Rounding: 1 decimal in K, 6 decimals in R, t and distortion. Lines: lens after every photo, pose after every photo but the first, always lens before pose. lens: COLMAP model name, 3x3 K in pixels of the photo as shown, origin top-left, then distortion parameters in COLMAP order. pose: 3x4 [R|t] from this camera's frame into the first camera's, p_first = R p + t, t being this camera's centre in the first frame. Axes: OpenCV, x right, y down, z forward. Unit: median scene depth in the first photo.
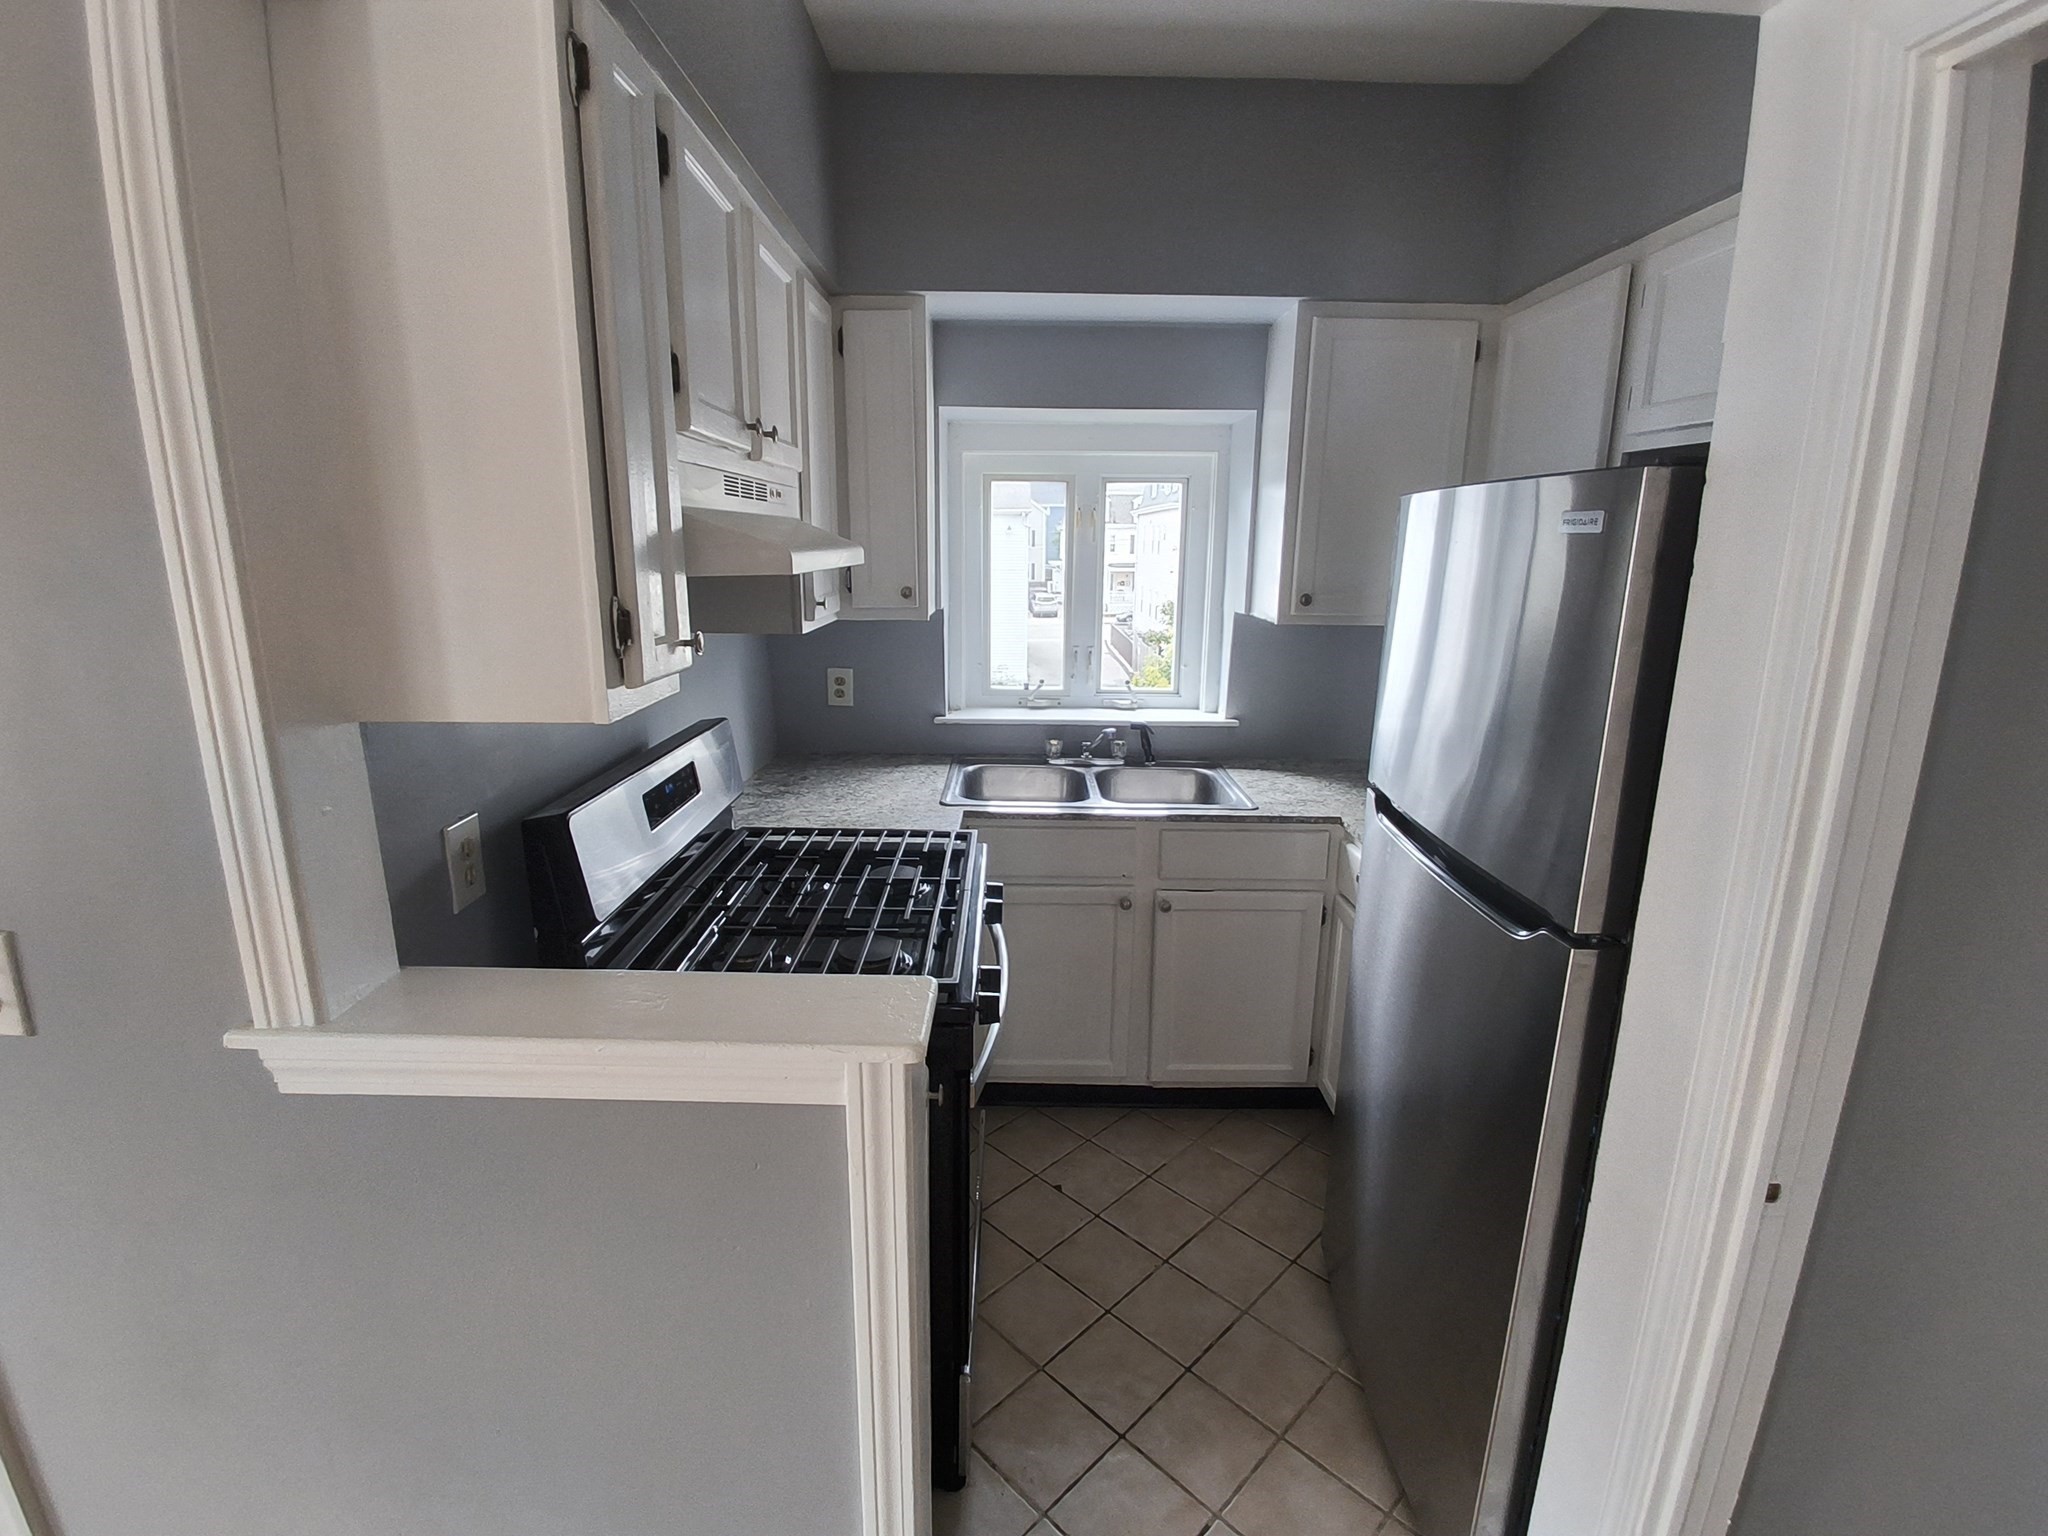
lens RADIAL K [[945.0, 0, 1020.6], [0, 945.0, 763.7], [0, 0, 1]] dist [-0.009419, -0.006014]
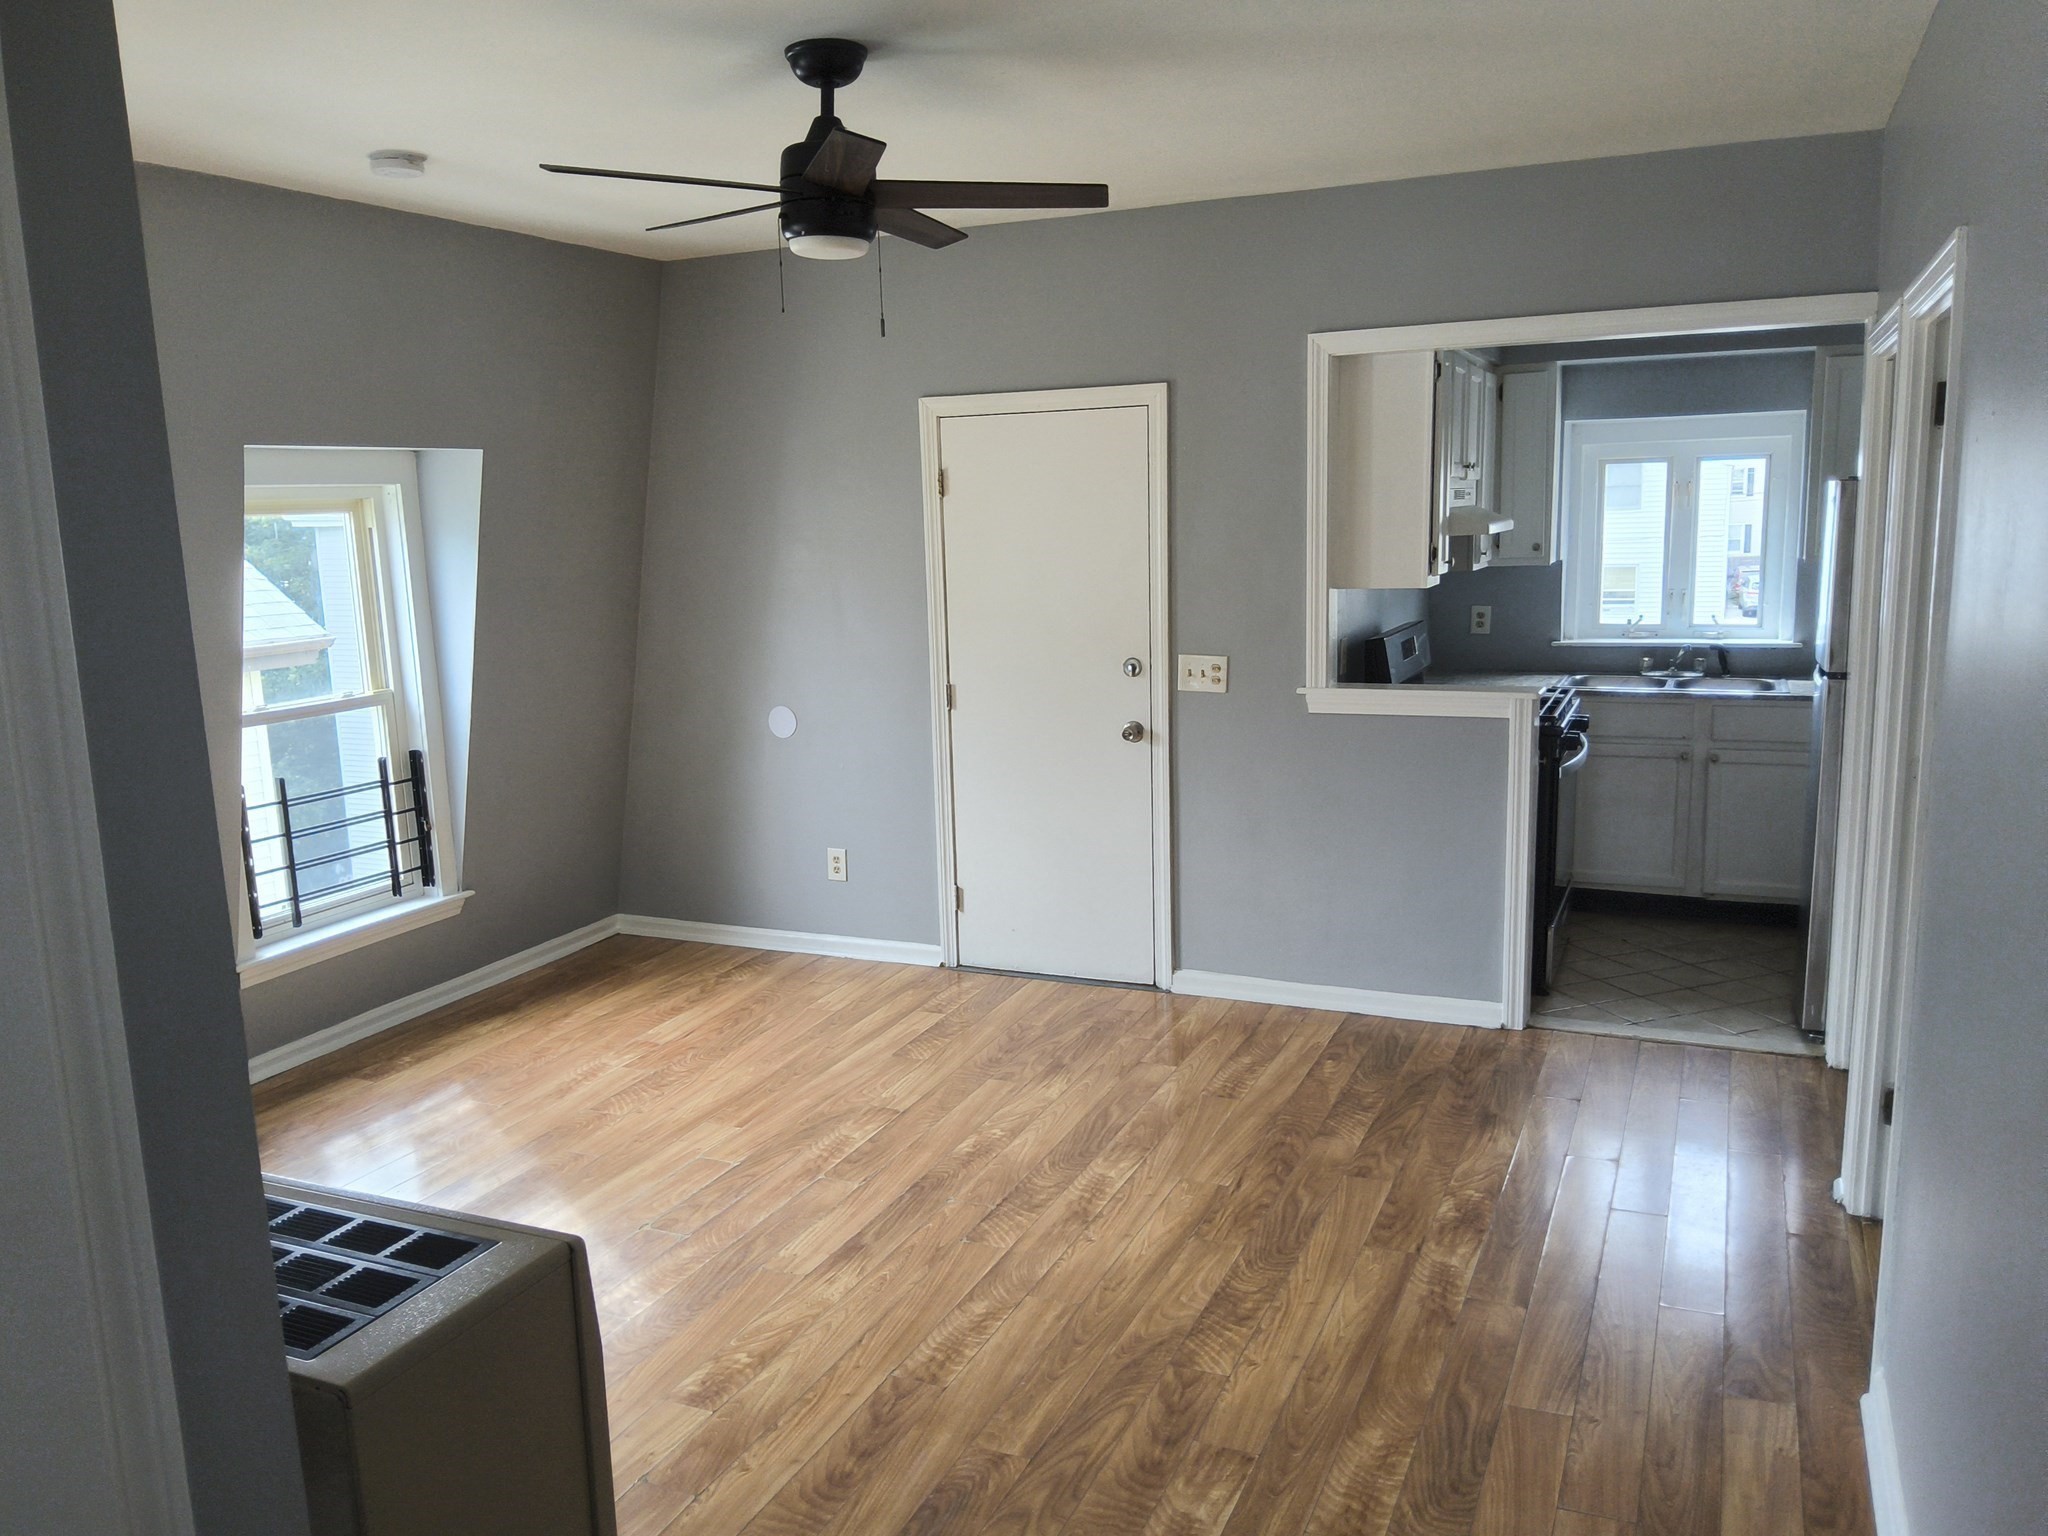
lens RADIAL K [[1546.8, 0, 1025.4], [0, 1546.8, 795.6], [0, 0, 1]] dist [0.038375, -0.053454]
pose [[0.911923, 0.038319, -0.408567, 0.140091], [-0.056221, 0.997909, -0.031892, 0.288759], [0.406491, 0.052053, 0.912171, -1.341340]]
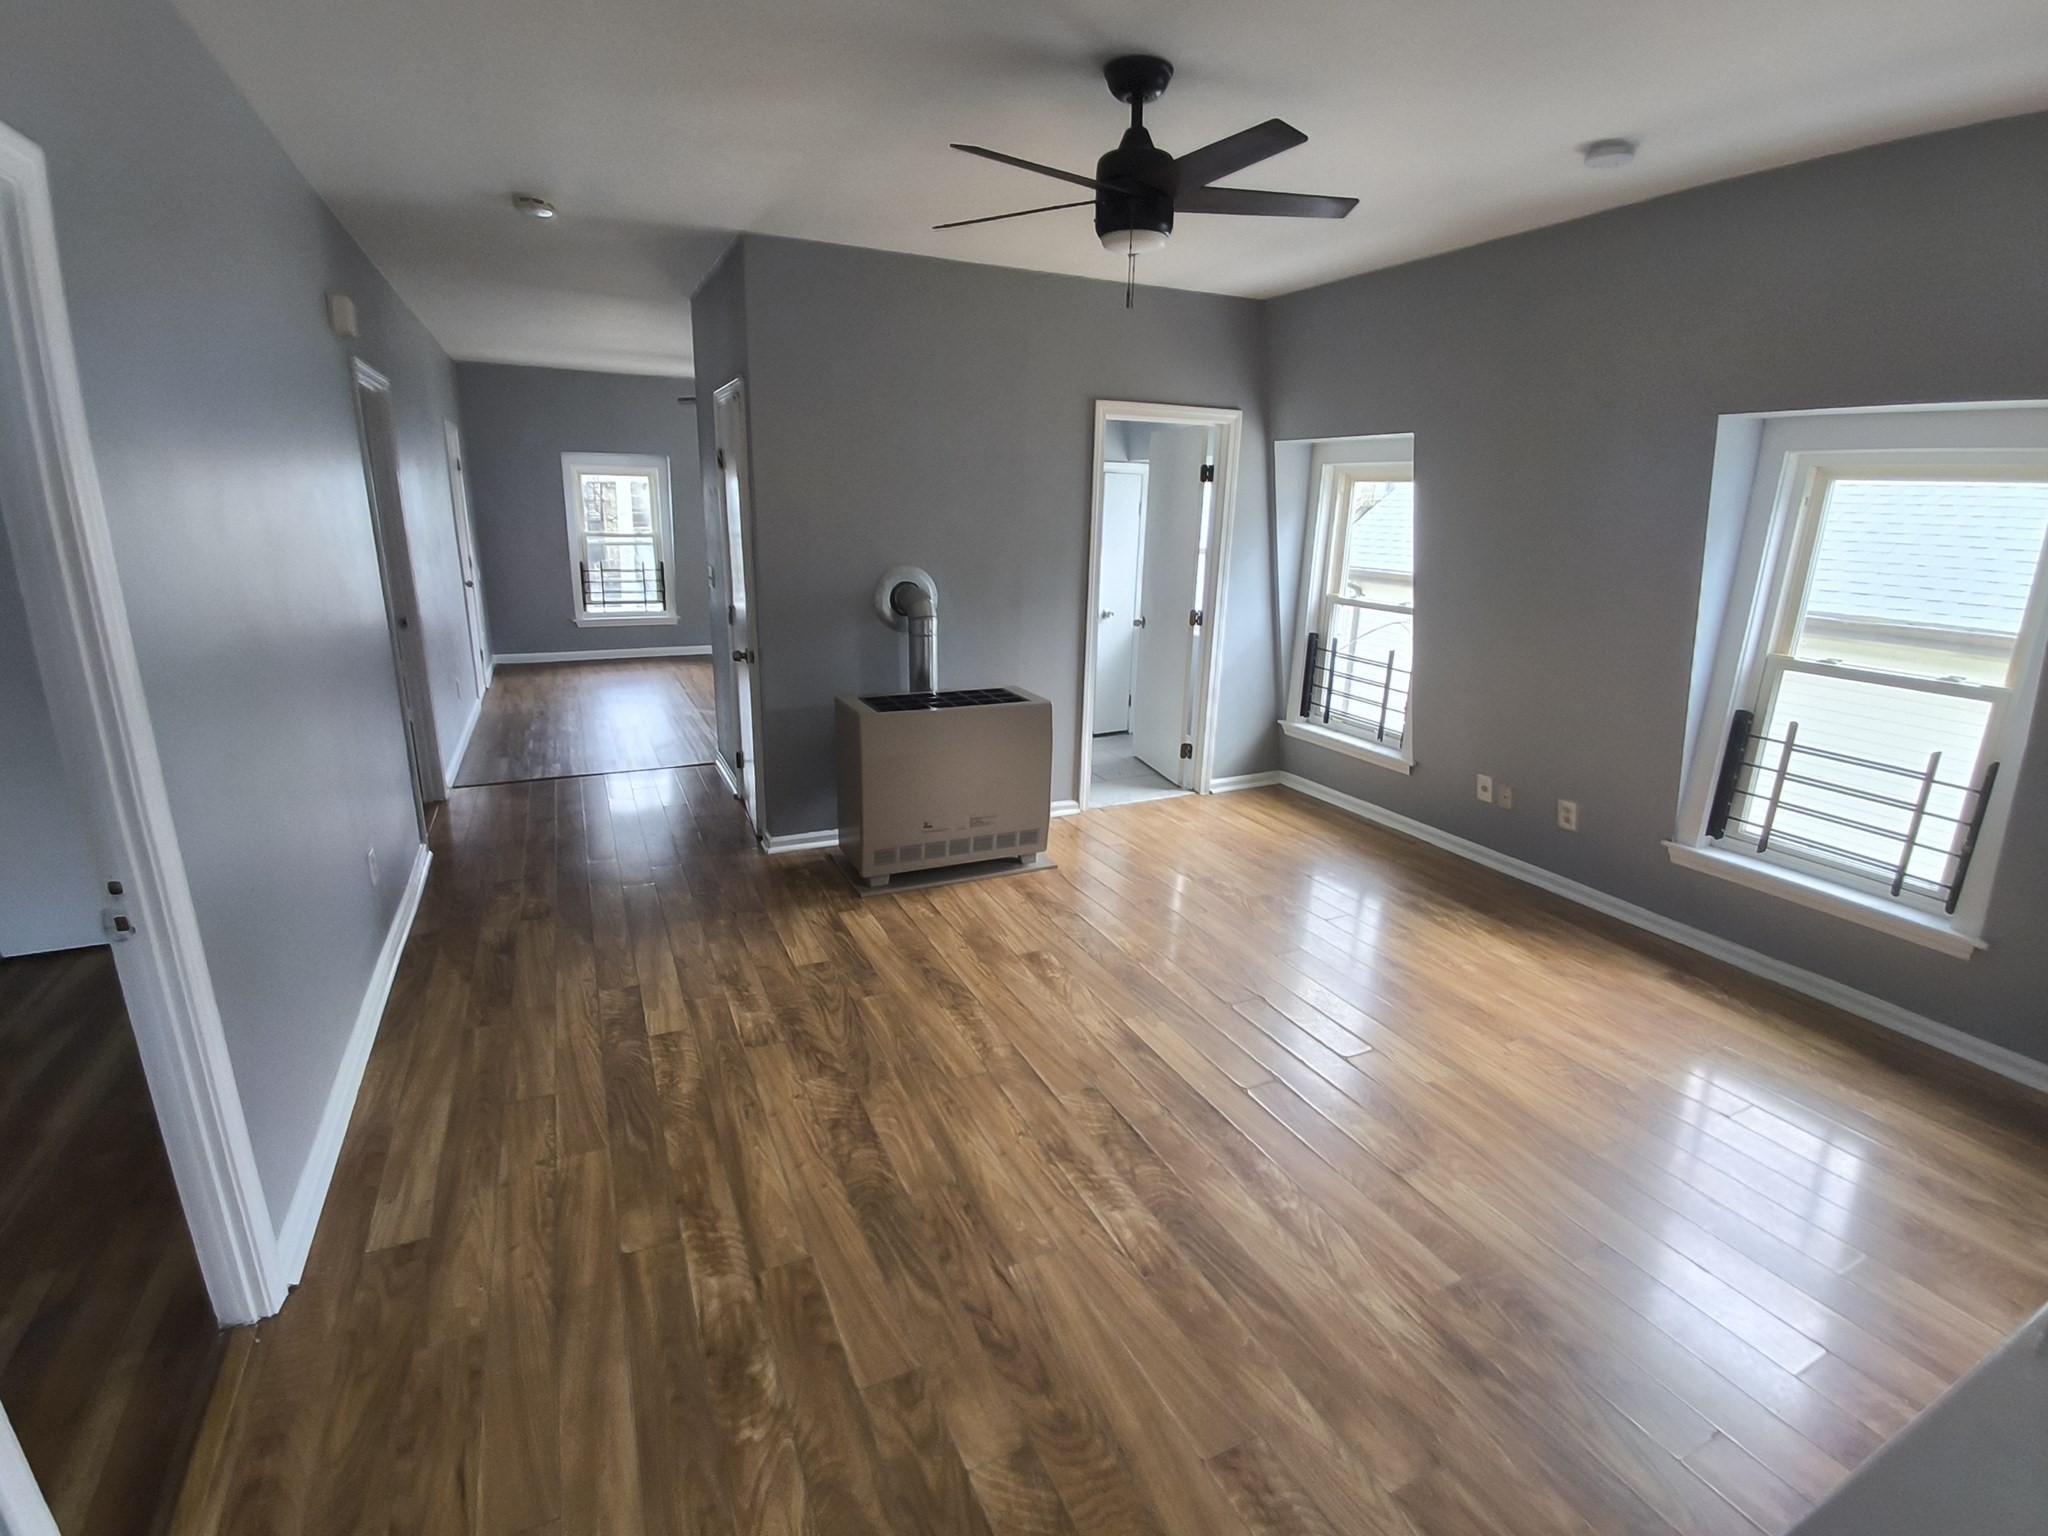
lens RADIAL K [[945.0, 0, 1029.3], [0, 945.0, 746.7], [0, 0, 1]] dist [-0.009419, -0.006014]
pose [[-0.900068, 0.083390, -0.427696, 0.021736], [-0.129619, 0.885851, 0.445497, -0.081446], [0.416025, 0.456415, -0.786517, 0.322976]]
